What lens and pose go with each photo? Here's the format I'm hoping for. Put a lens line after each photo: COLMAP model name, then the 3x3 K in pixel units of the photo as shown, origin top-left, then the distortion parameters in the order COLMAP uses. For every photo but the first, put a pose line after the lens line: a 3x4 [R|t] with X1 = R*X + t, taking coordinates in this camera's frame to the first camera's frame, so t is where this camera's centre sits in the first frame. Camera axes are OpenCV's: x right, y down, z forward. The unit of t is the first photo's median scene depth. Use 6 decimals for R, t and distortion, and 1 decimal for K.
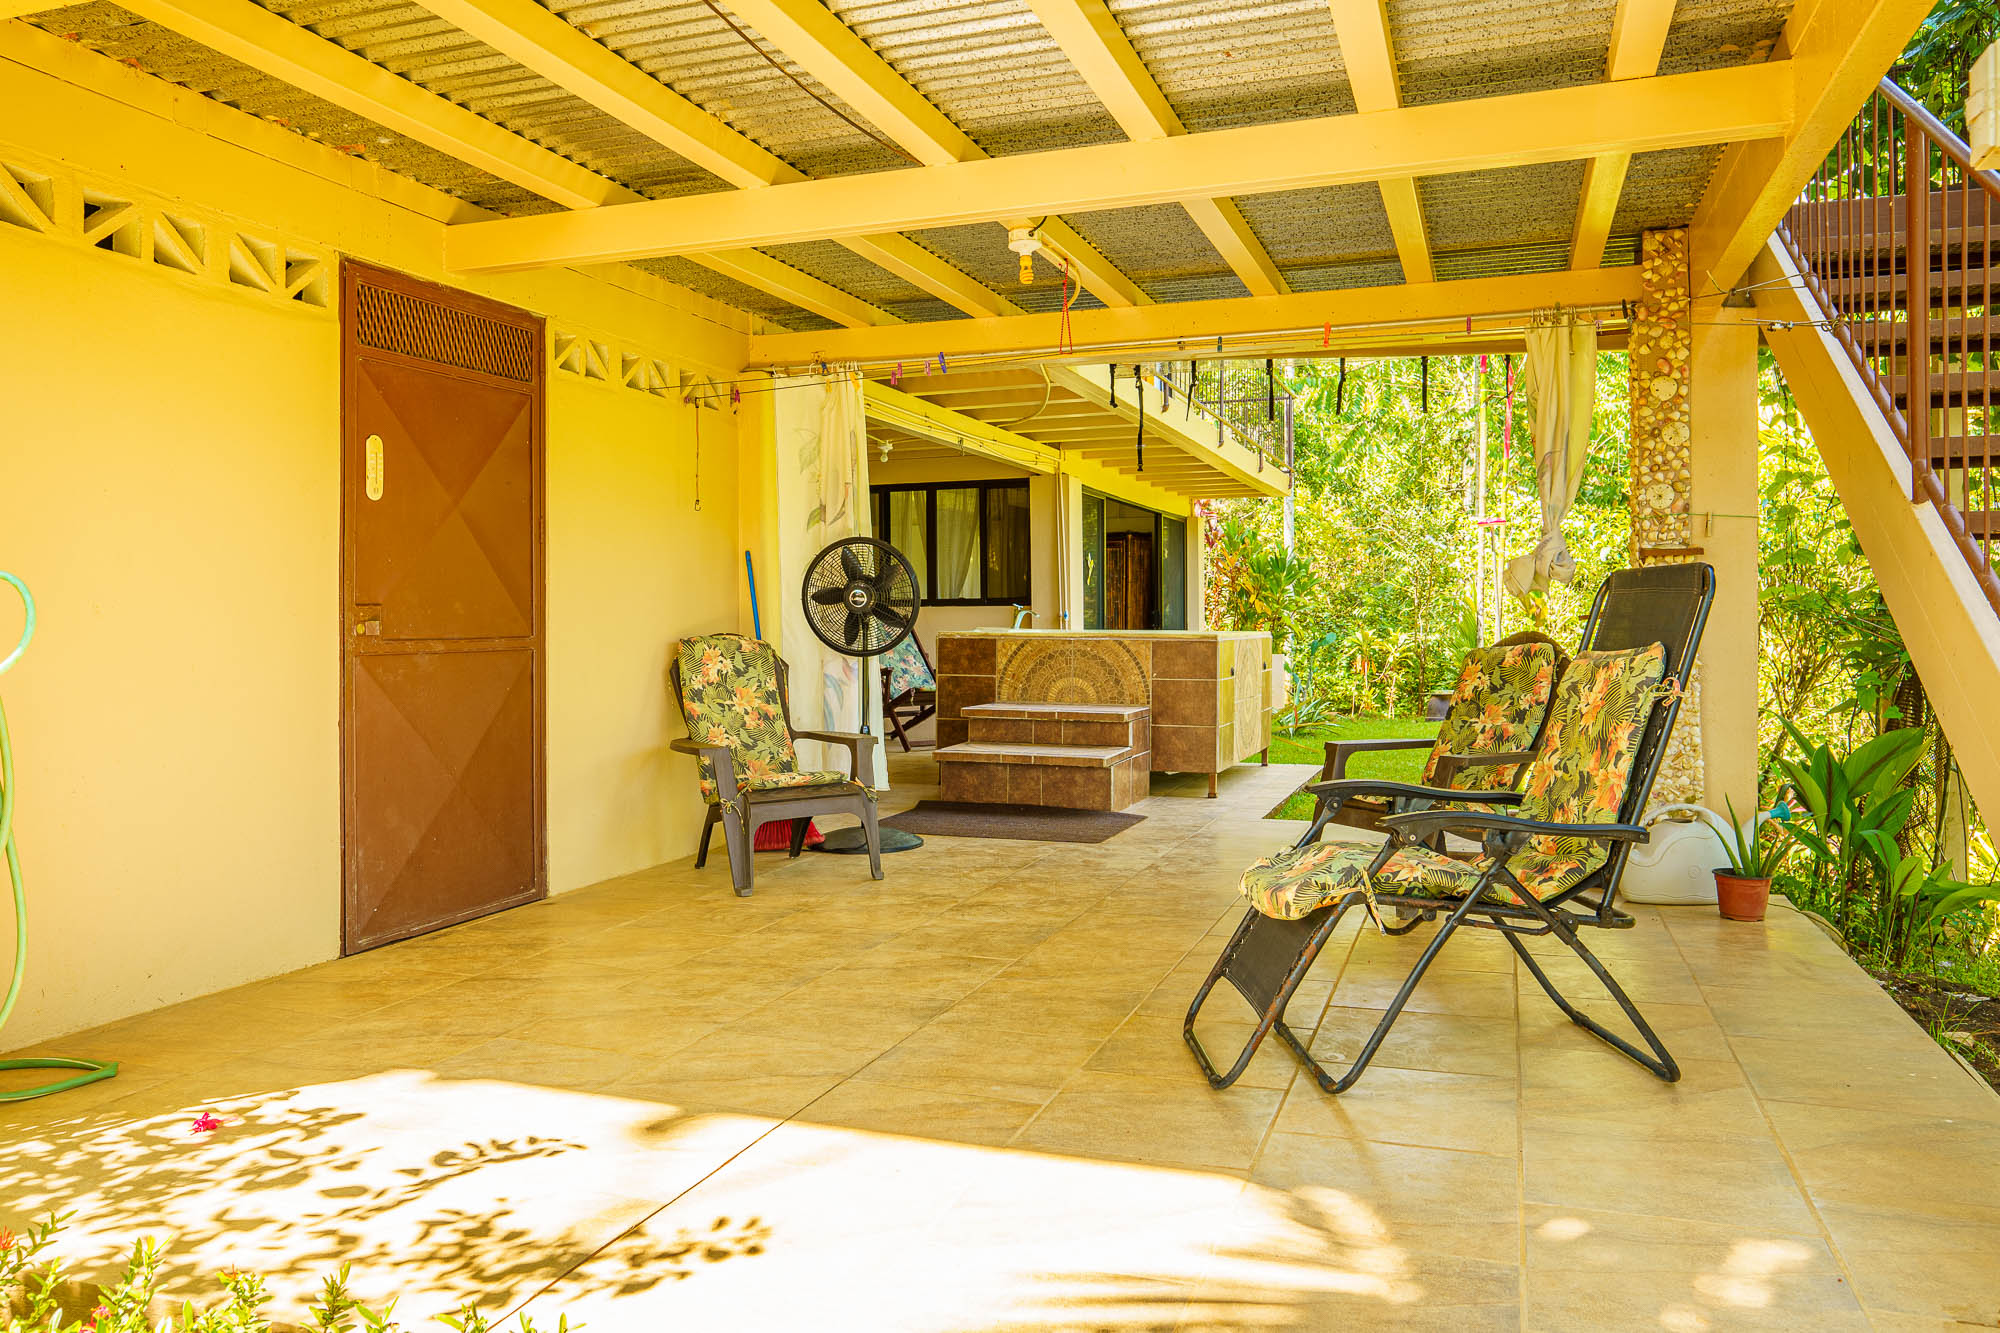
lens RADIAL K [[1432.8, 0, 954.1], [0, 1432.8, 674.1], [0, 0, 1]] dist [0.004699, 0.002573]
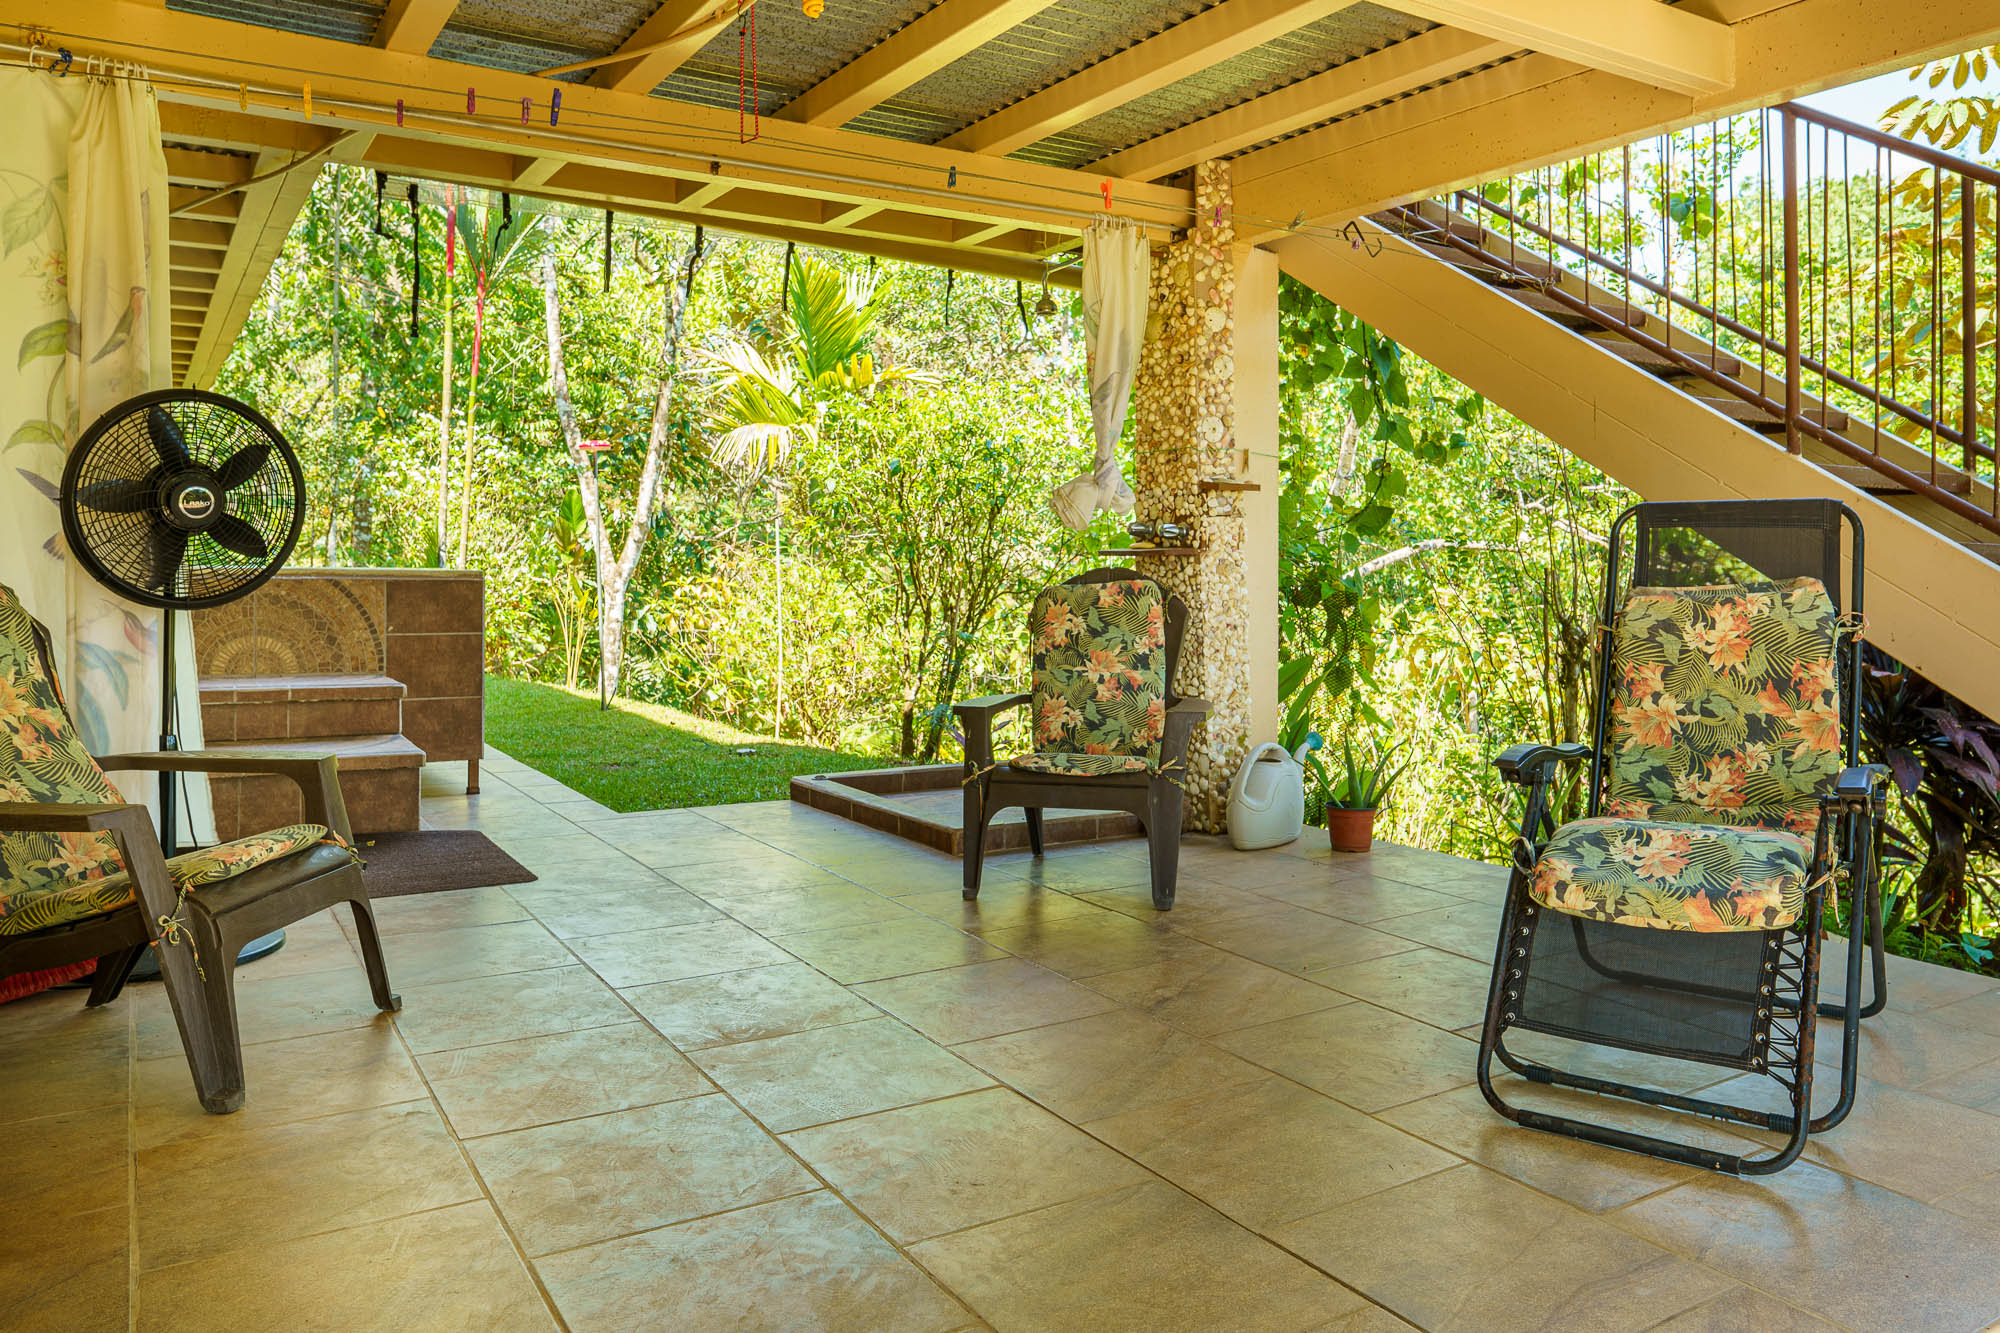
lens RADIAL K [[1478.8, 0, 995.4], [0, 1478.8, 600.3], [0, 0, 1]] dist [-0.012579, 0.003076]
pose [[0.616608, -0.012252, 0.787175, -0.244119], [0.021251, 0.999774, -0.001085, -0.006237], [-0.786983, 0.017397, 0.616729, 0.311892]]
